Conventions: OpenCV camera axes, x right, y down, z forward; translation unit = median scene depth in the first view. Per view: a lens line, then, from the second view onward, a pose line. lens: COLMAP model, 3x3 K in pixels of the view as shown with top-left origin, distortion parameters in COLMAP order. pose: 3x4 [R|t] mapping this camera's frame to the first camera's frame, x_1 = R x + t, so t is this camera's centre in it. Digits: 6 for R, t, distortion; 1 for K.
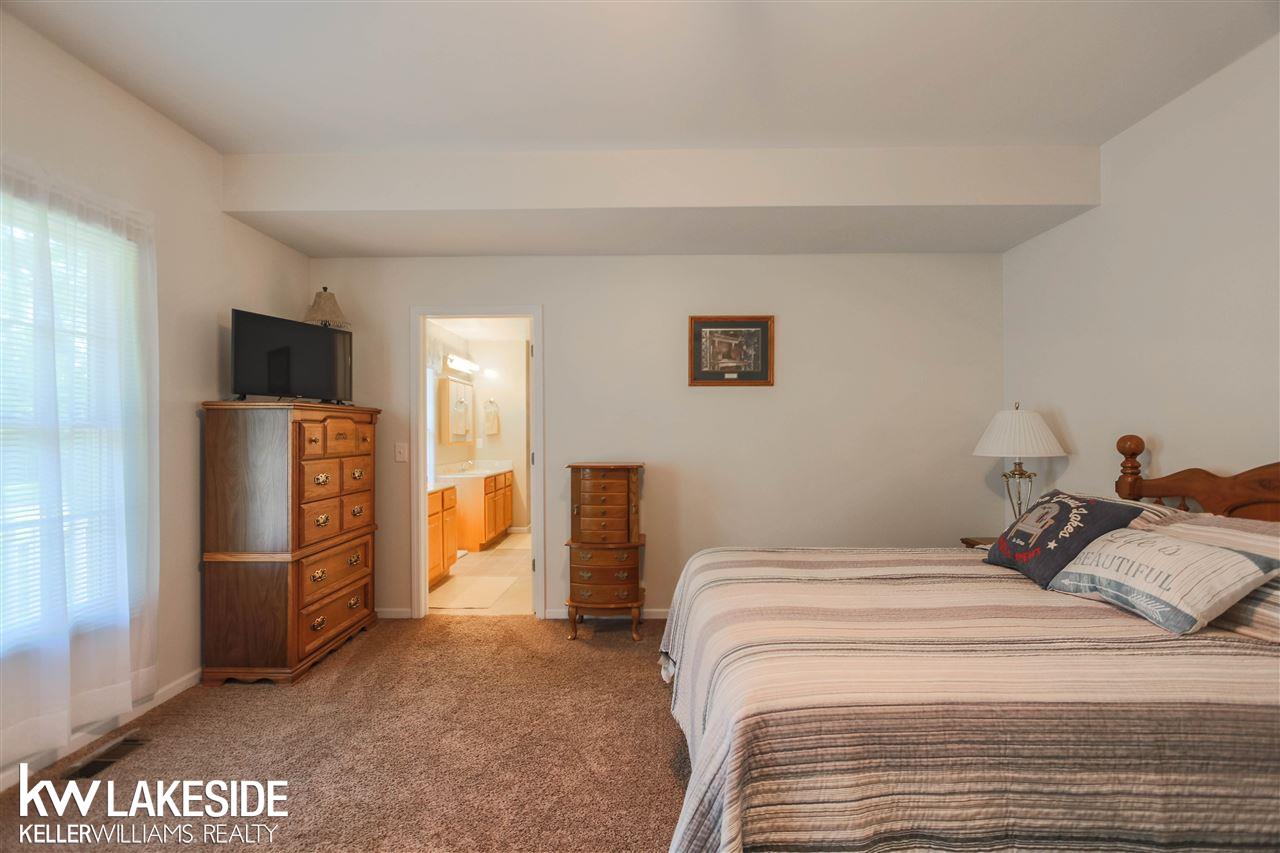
lens RADIAL K [[581.6, 0, 638.9], [0, 581.6, 430.4], [0, 0, 1]] dist [-0.013113, 0.001905]
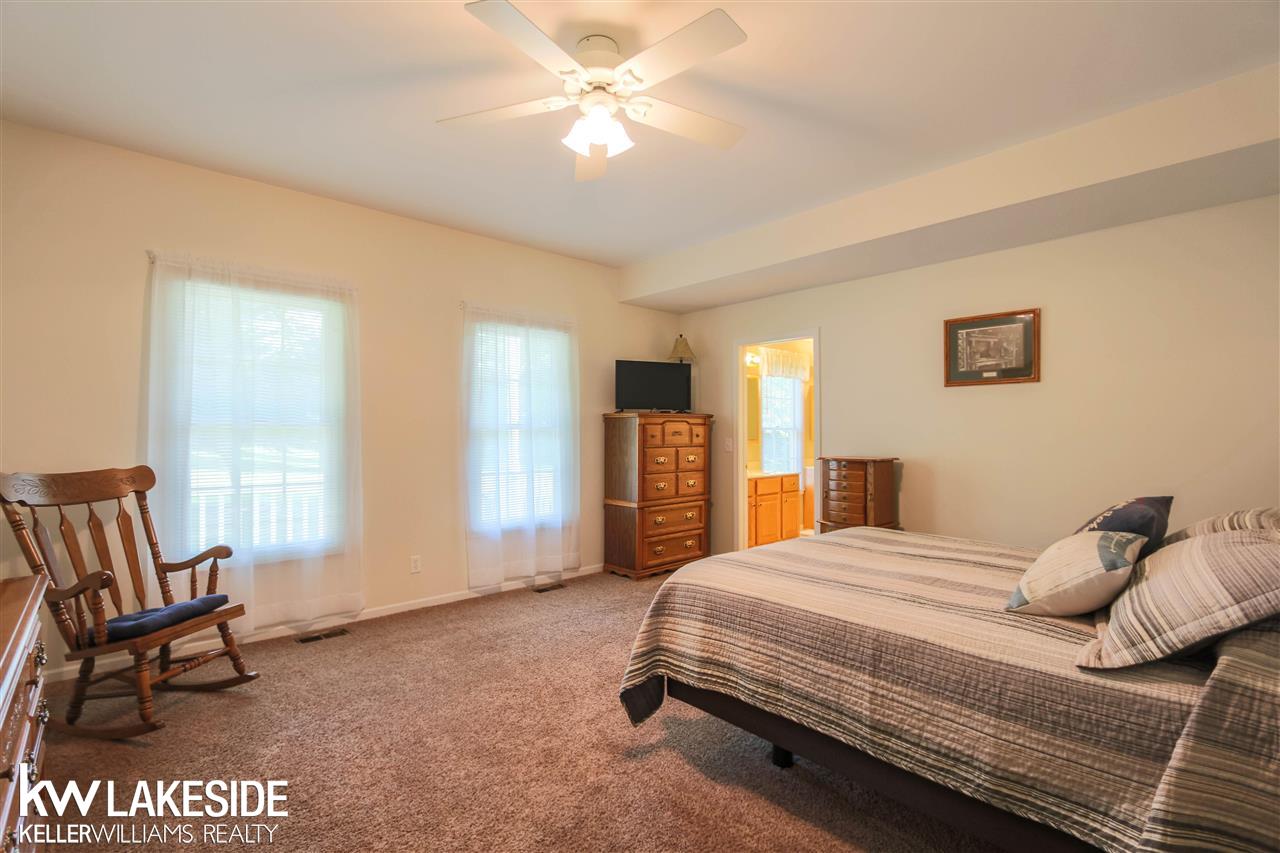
lens RADIAL K [[581.6, 0, 648.4], [0, 581.6, 425.2], [0, 0, 1]] dist [-0.013113, 0.001905]
pose [[0.695848, -0.006202, -0.718162, 0.763037], [0.003194, 0.999980, -0.005541, -0.004839], [0.718182, 0.001562, 0.695854, -0.184690]]
